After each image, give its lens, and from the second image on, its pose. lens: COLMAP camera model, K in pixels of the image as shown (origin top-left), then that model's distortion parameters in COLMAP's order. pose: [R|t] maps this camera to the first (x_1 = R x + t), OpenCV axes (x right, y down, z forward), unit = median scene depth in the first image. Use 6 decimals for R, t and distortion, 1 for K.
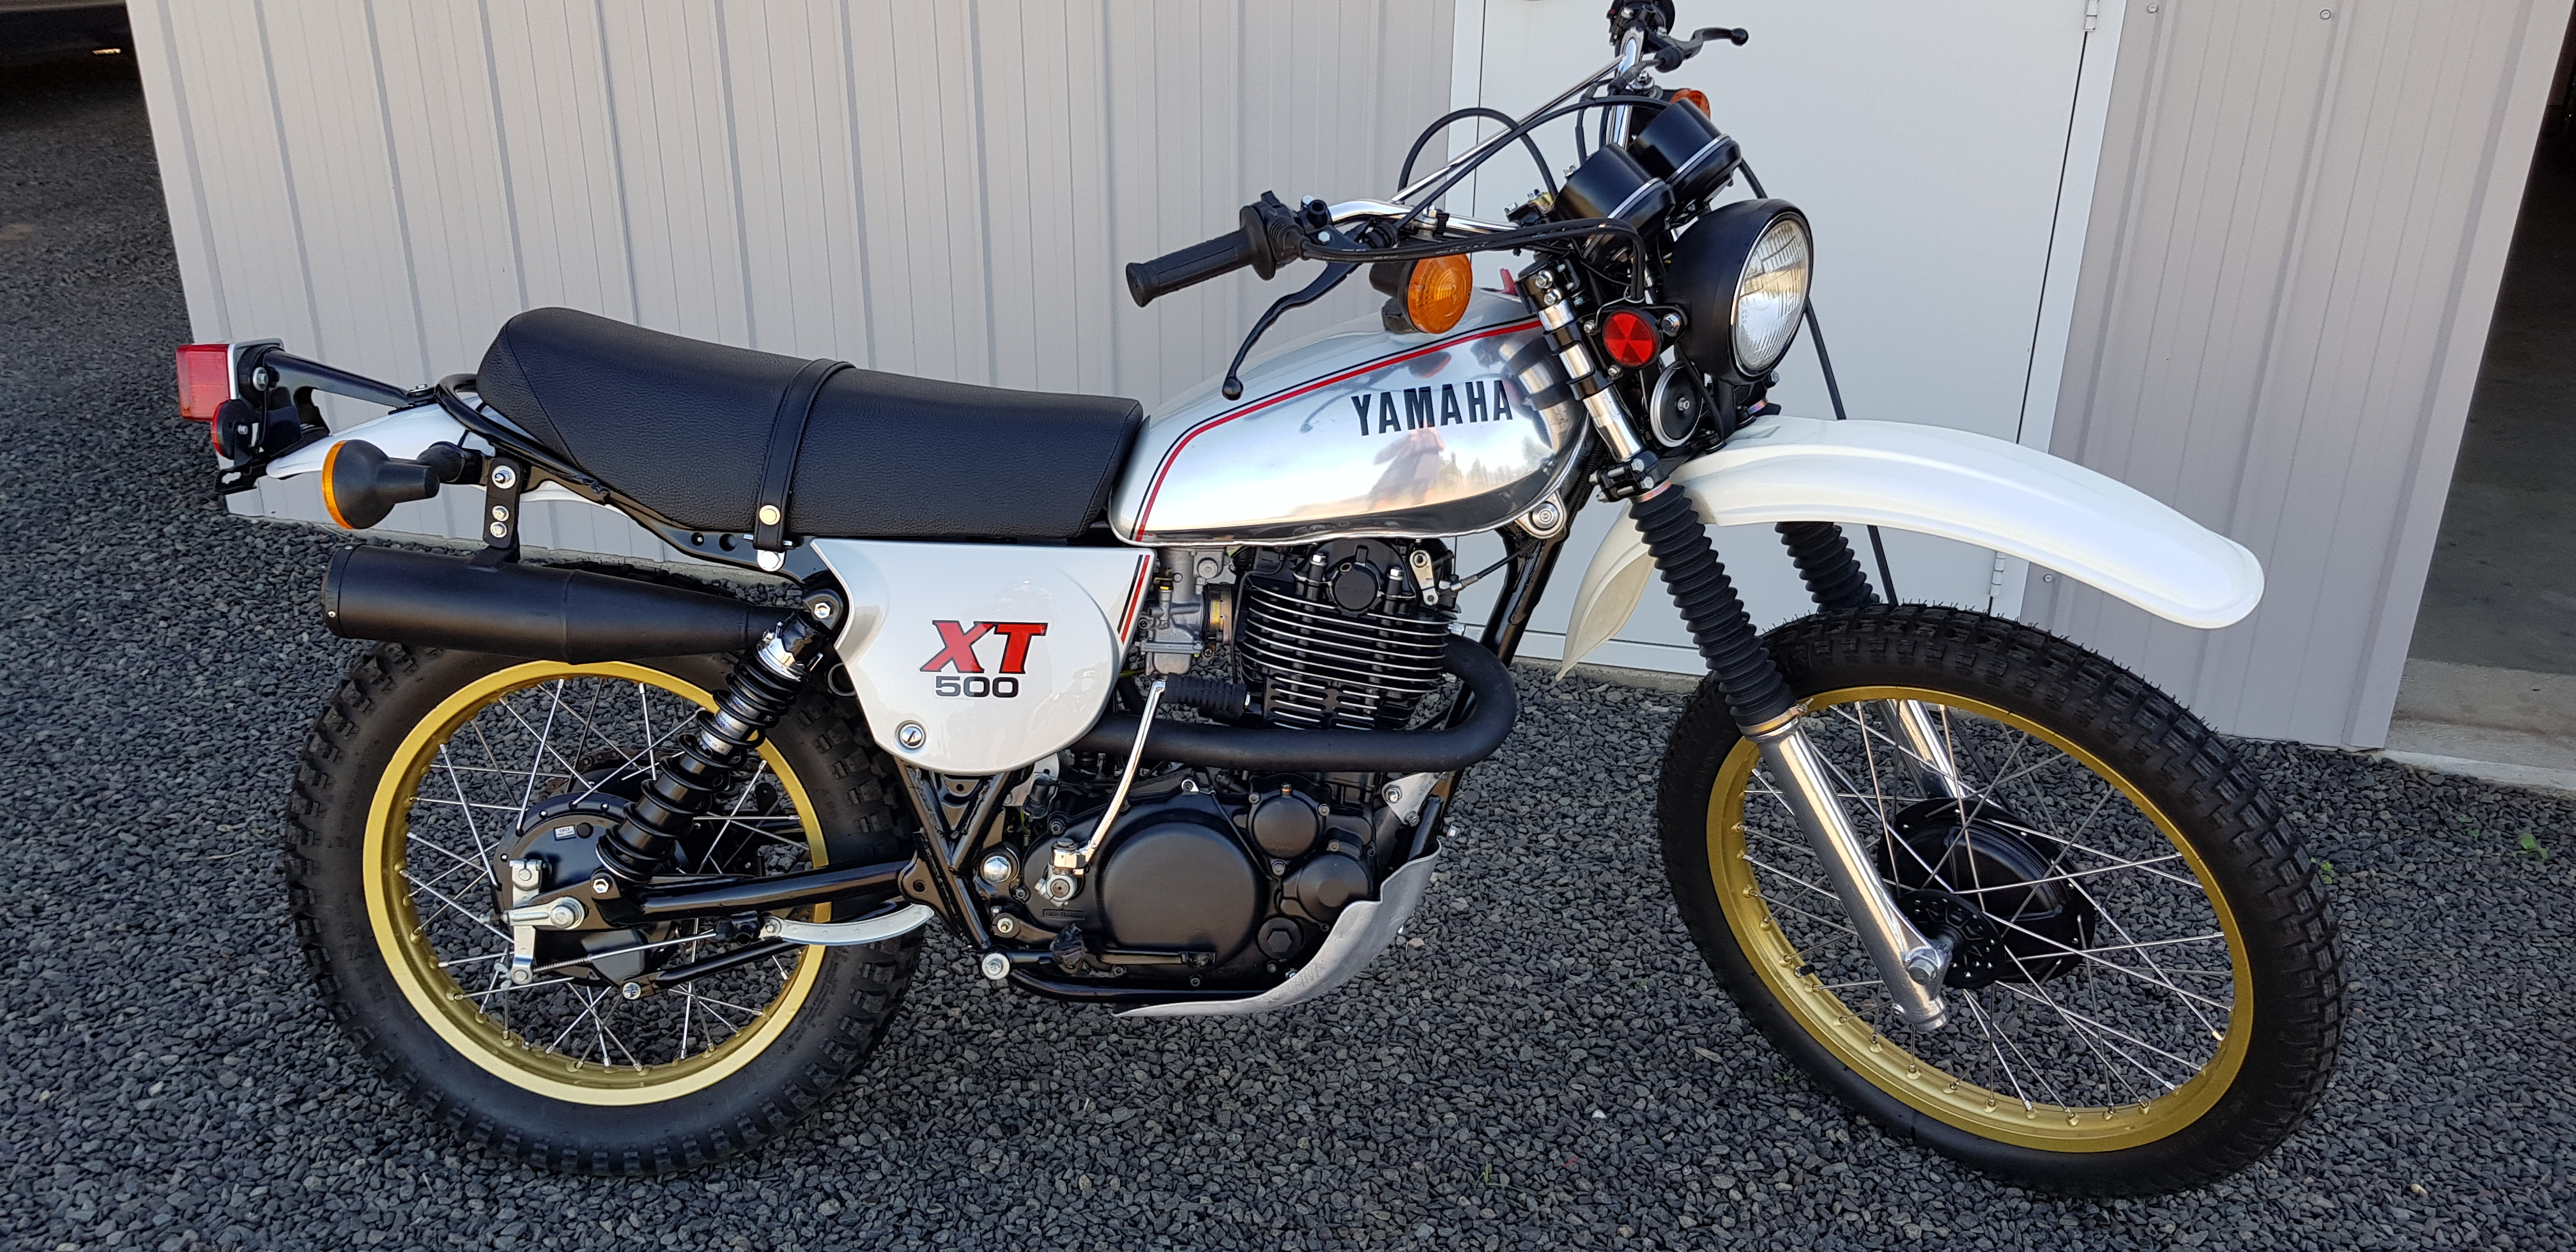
lens RADIAL K [[1818.4, 0, 1286.7], [0, 1818.4, 625.4], [0, 0, 1]] dist [0.043138, -0.000985]
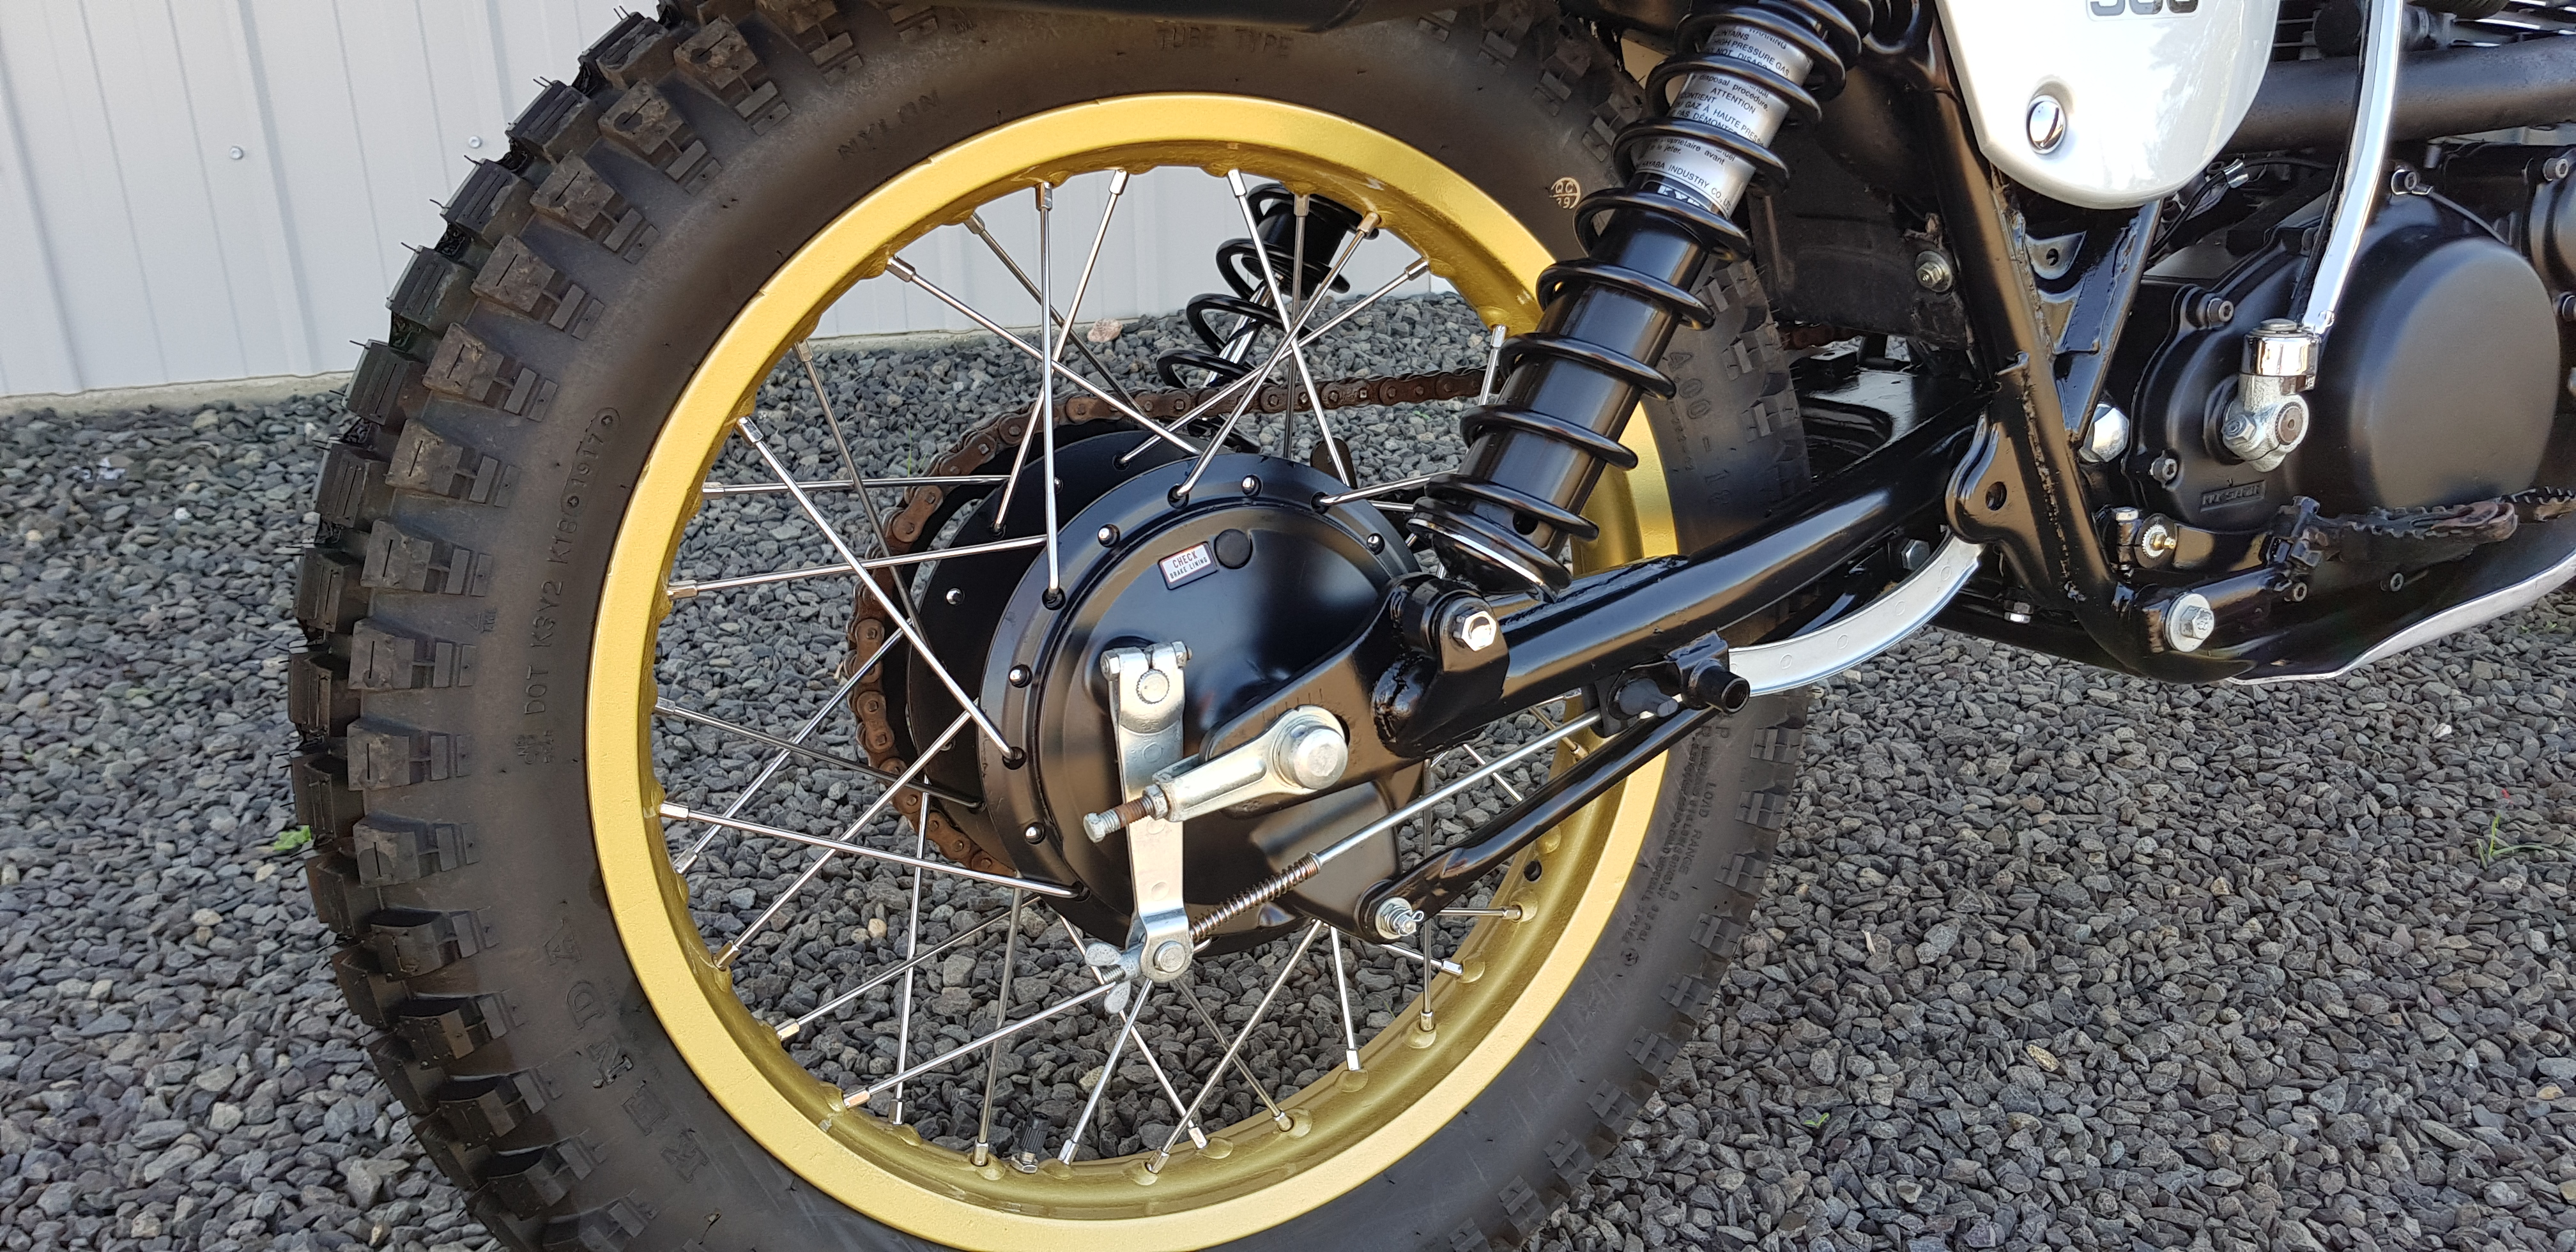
lens RADIAL K [[1818.4, 0, 1286.9], [0, 1818.4, 625.7], [0, 0, 1]] dist [0.043138, -0.000985]
pose [[0.866362, -0.215184, 0.450680, -0.584914], [0.201025, 0.976336, 0.079727, 0.105259], [-0.457172, 0.021525, 0.889118, 0.692490]]
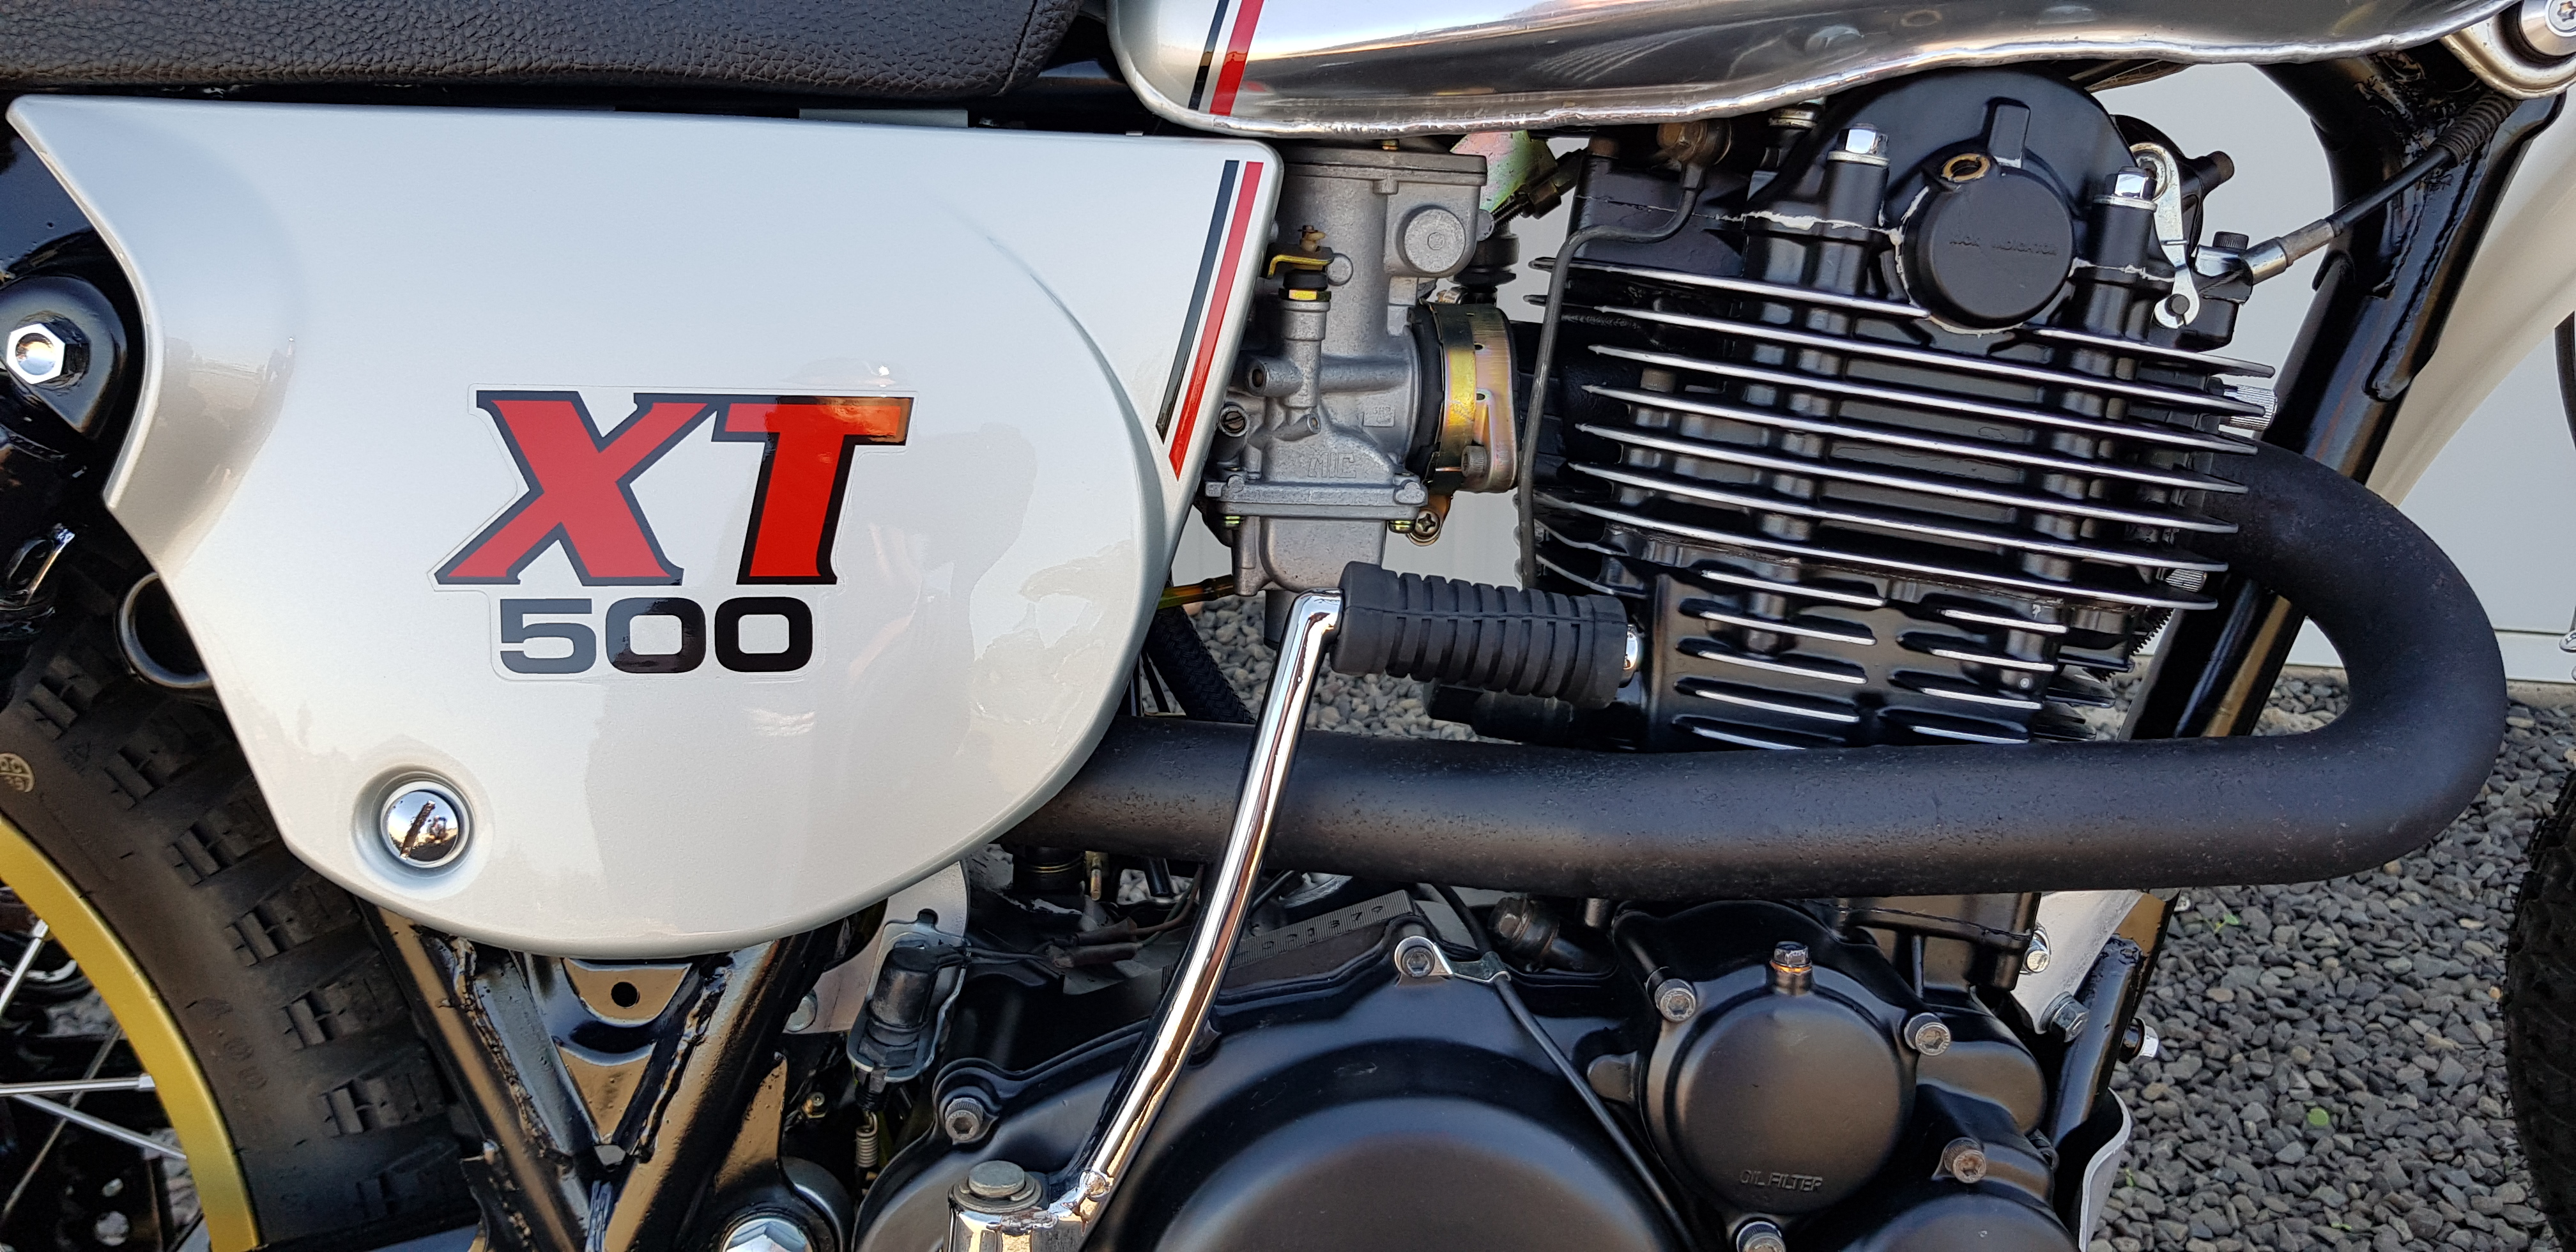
lens RADIAL K [[1818.4, 0, 1292.1], [0, 1818.4, 627.6], [0, 0, 1]] dist [0.043138, -0.000985]
pose [[0.997834, -0.033583, 0.056570, -0.089081], [0.035112, 0.999039, -0.026251, 0.042741], [-0.055634, 0.028180, 0.998053, 0.711150]]
